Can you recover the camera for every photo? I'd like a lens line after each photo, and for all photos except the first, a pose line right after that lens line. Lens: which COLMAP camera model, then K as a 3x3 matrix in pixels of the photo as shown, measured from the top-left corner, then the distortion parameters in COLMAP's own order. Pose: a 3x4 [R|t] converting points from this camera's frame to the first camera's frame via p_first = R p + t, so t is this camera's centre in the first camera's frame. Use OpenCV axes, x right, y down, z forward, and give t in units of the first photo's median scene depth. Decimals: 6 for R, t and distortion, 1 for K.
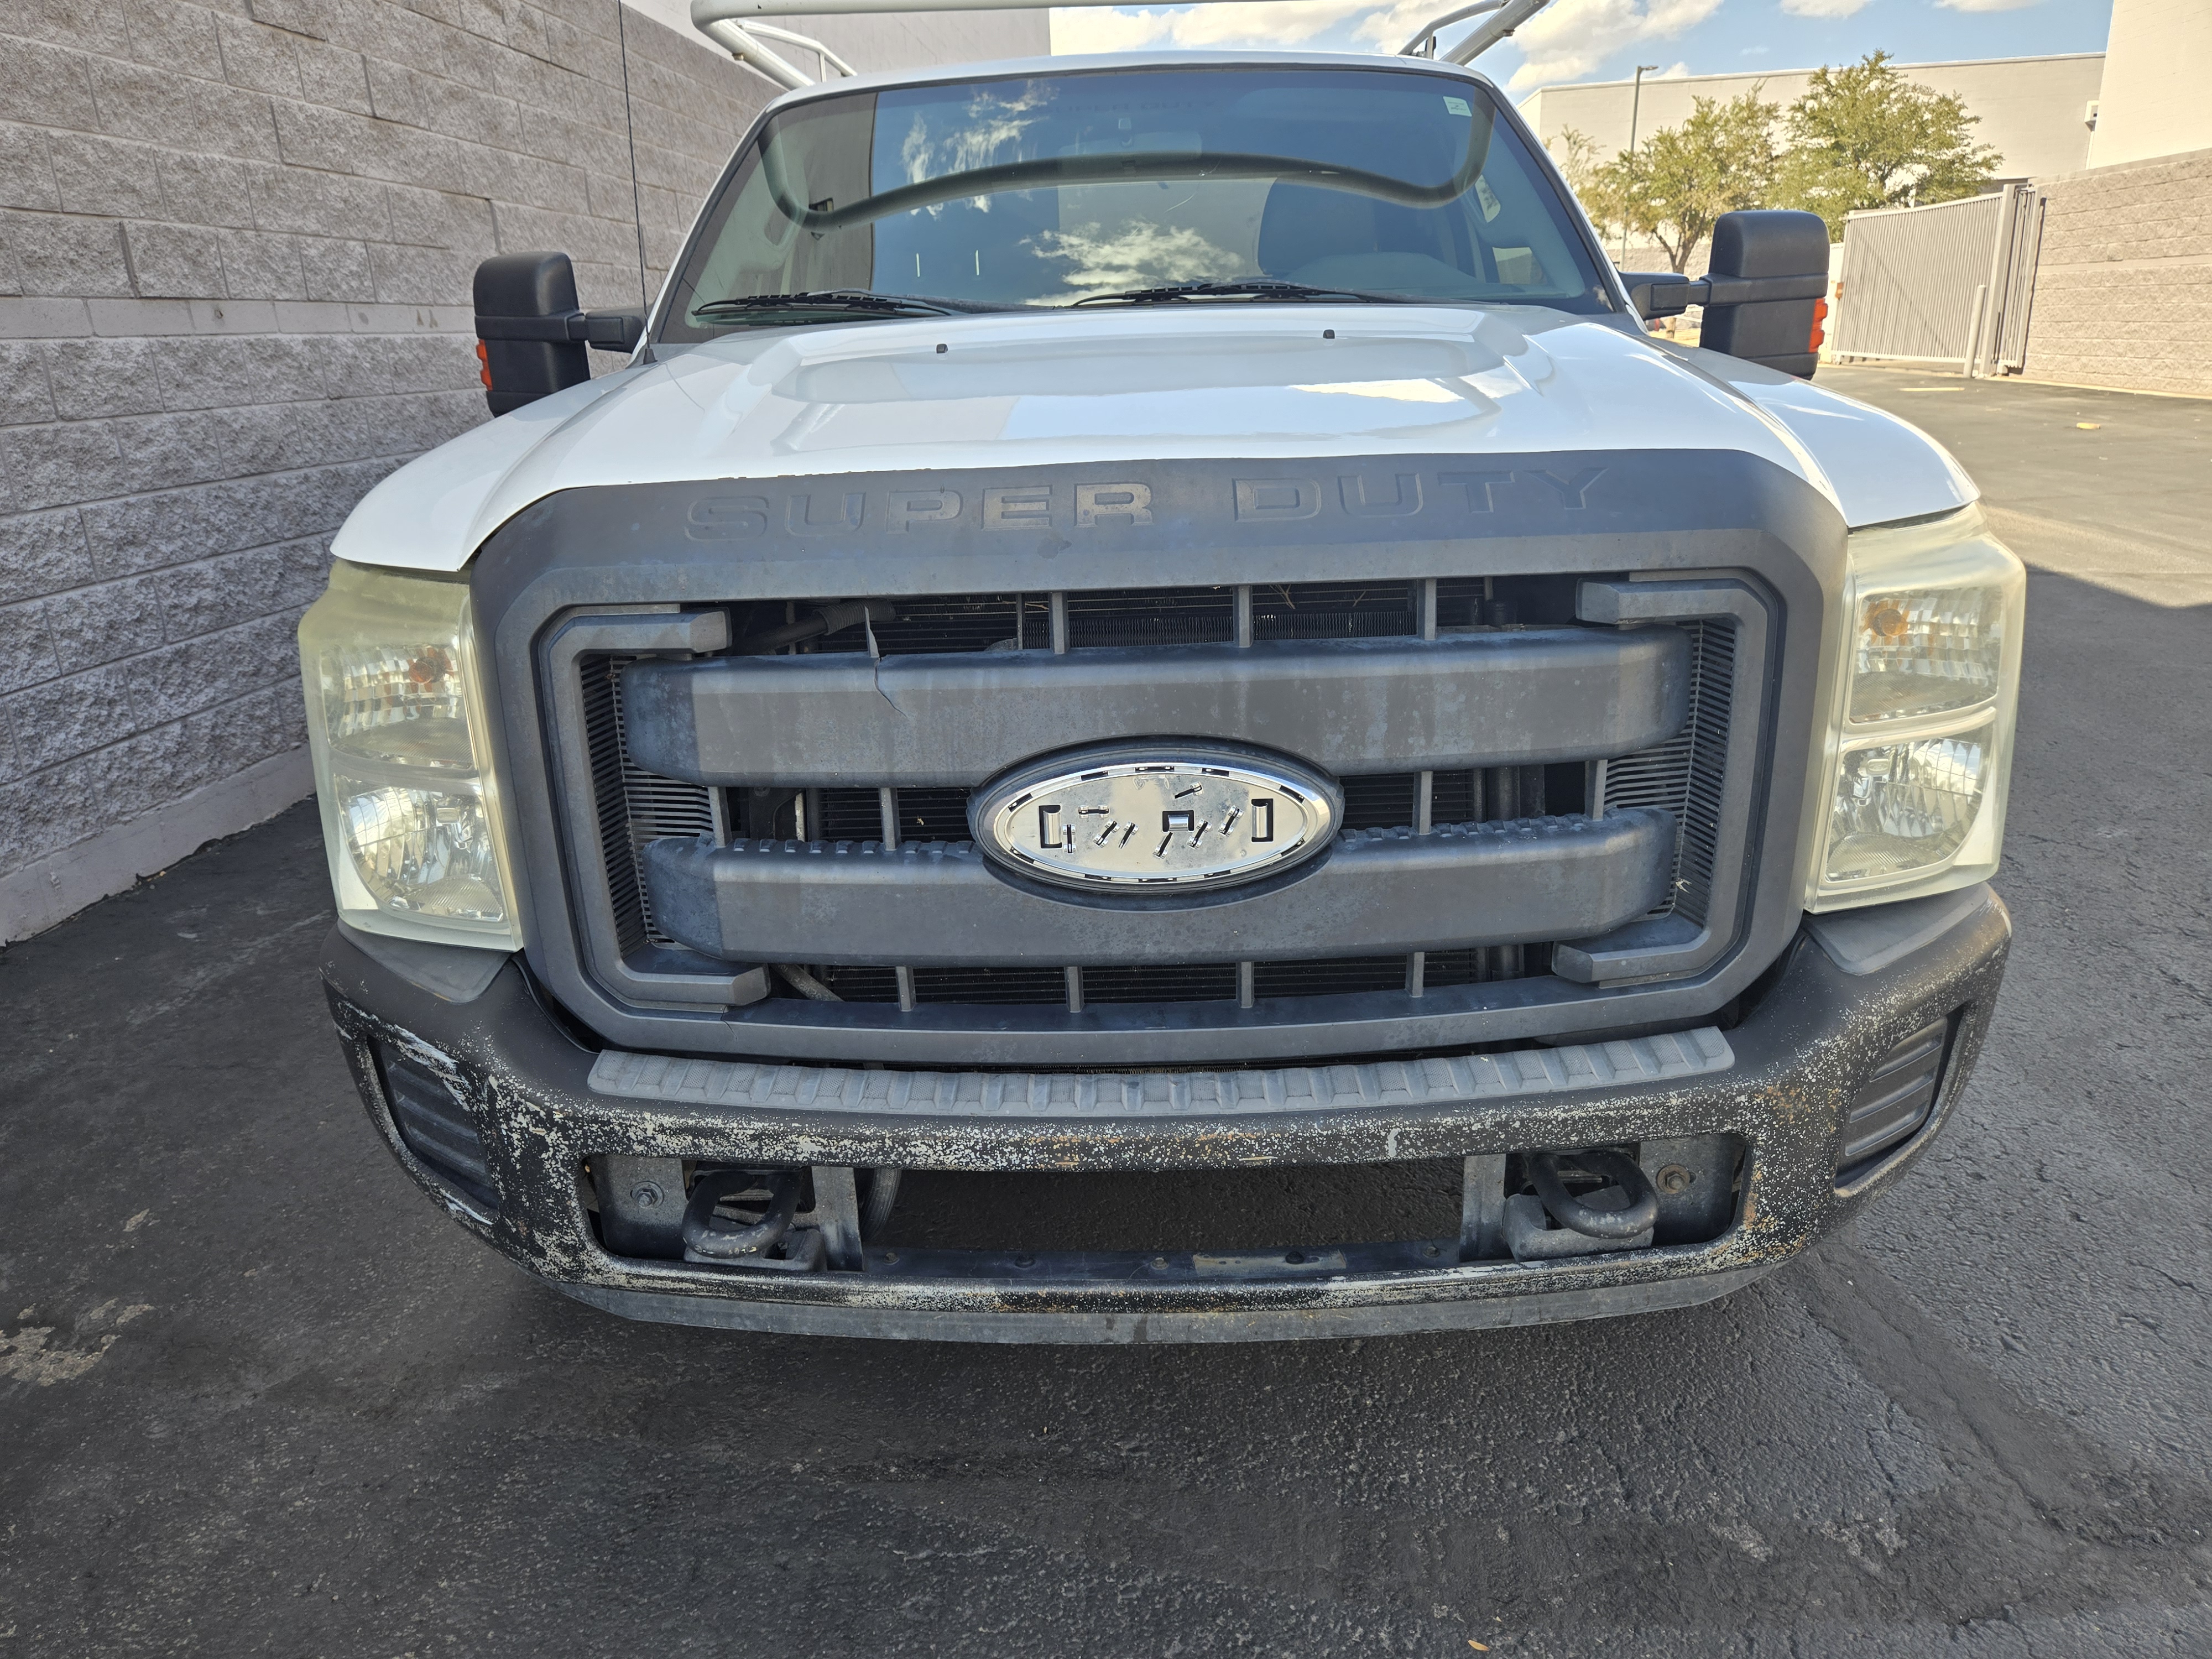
lens RADIAL K [[1497.4, 0, 1092.5], [0, 1497.4, 838.9], [0, 0, 1]] dist [0.046113, -0.035357]
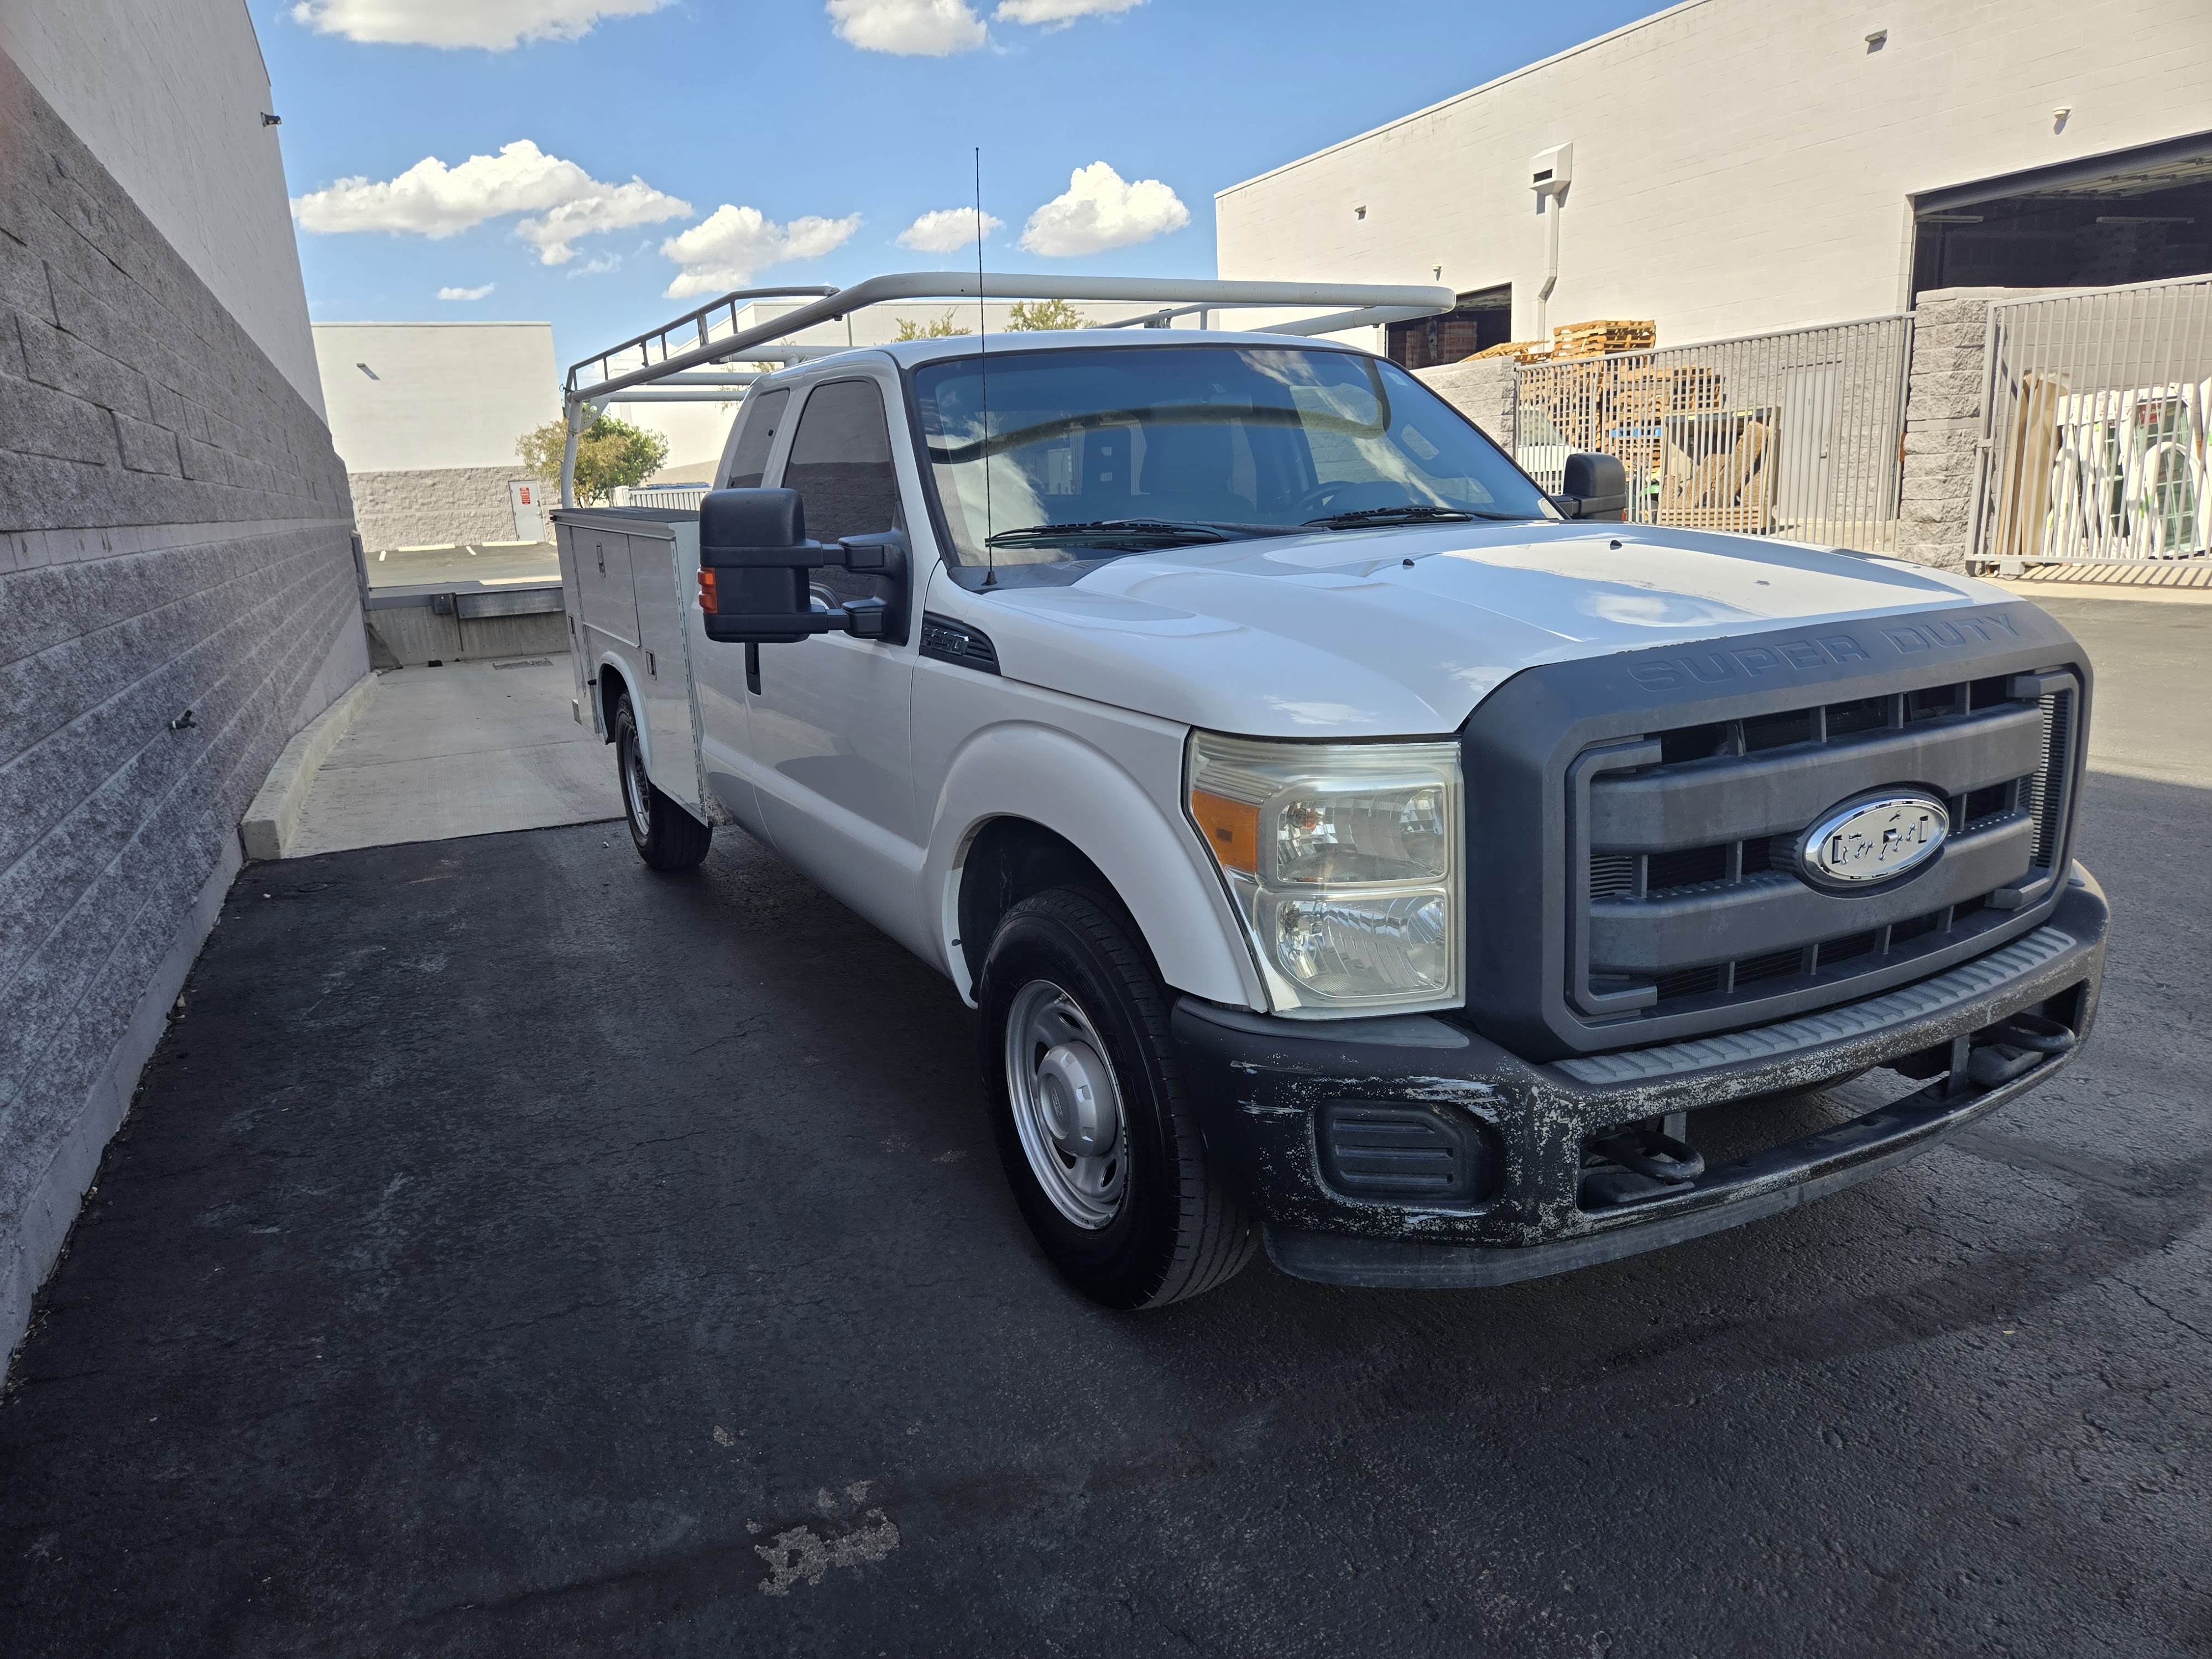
lens RADIAL K [[1497.4, 0, 1087.8], [0, 1497.4, 832.7], [0, 0, 1]] dist [0.046113, -0.035357]
pose [[0.880368, -0.116835, 0.459676, -1.364962], [0.170708, 0.982287, -0.077273, -0.034972], [-0.442506, 0.146499, 0.884718, -0.073506]]
